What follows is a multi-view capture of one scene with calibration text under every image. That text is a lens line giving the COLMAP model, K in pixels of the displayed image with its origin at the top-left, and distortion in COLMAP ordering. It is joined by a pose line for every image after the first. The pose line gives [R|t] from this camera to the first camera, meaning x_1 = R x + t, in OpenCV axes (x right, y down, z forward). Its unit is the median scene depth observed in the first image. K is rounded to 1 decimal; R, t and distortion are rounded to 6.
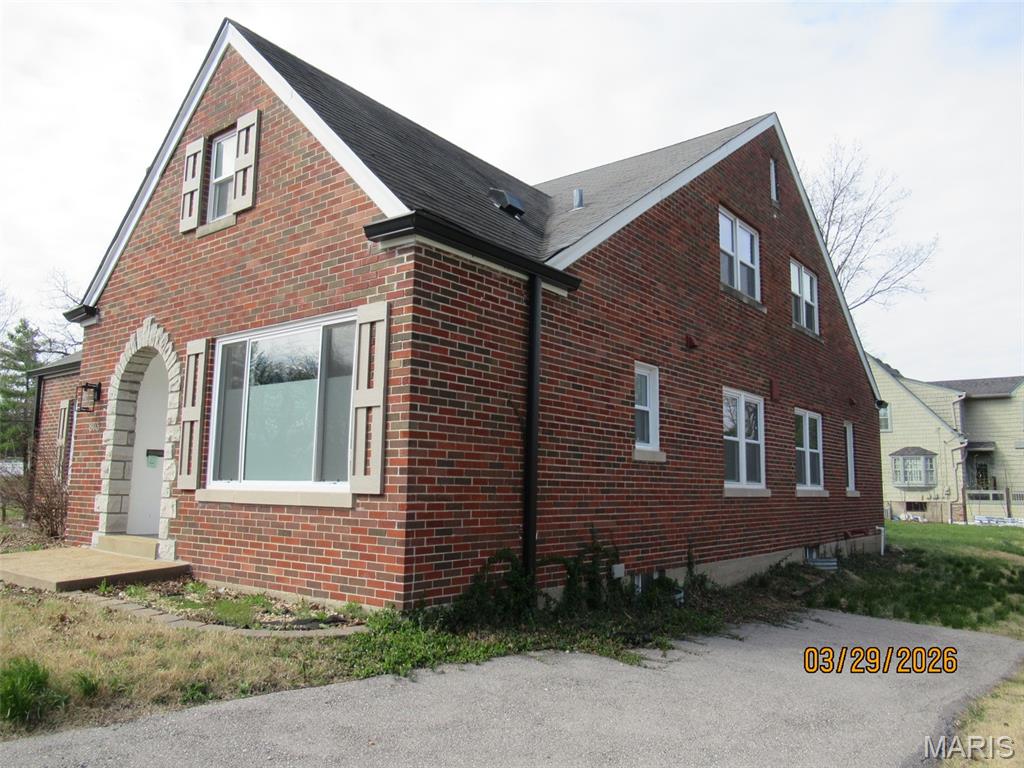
lens RADIAL K [[758.3, 0, 512.0], [0, 758.3, 384.0], [0, 0, 1]] dist [-0.023999, 0.001256]
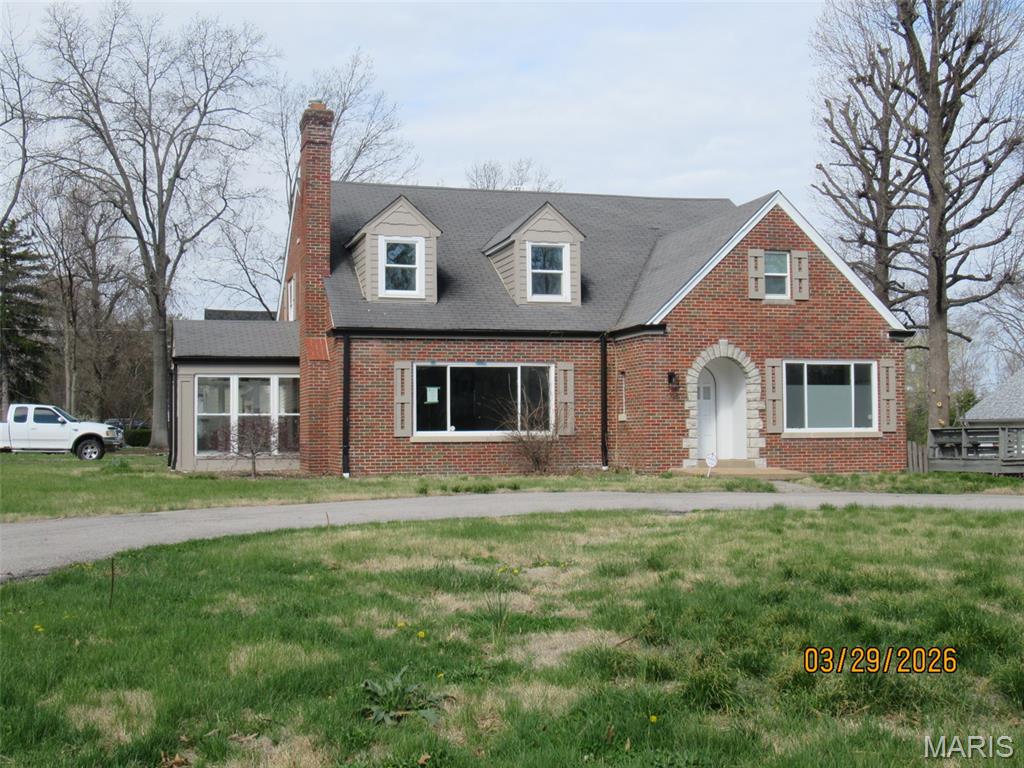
lens RADIAL K [[831.3, 0, 512.0], [0, 831.3, 384.0], [0, 0, 1]] dist [0.001485, -0.000028]
pose [[0.662765, 0.017917, 0.748613, -2.705020], [-0.080794, 0.995589, 0.047701, -0.044351], [-0.744456, -0.092098, 0.661289, 0.054259]]
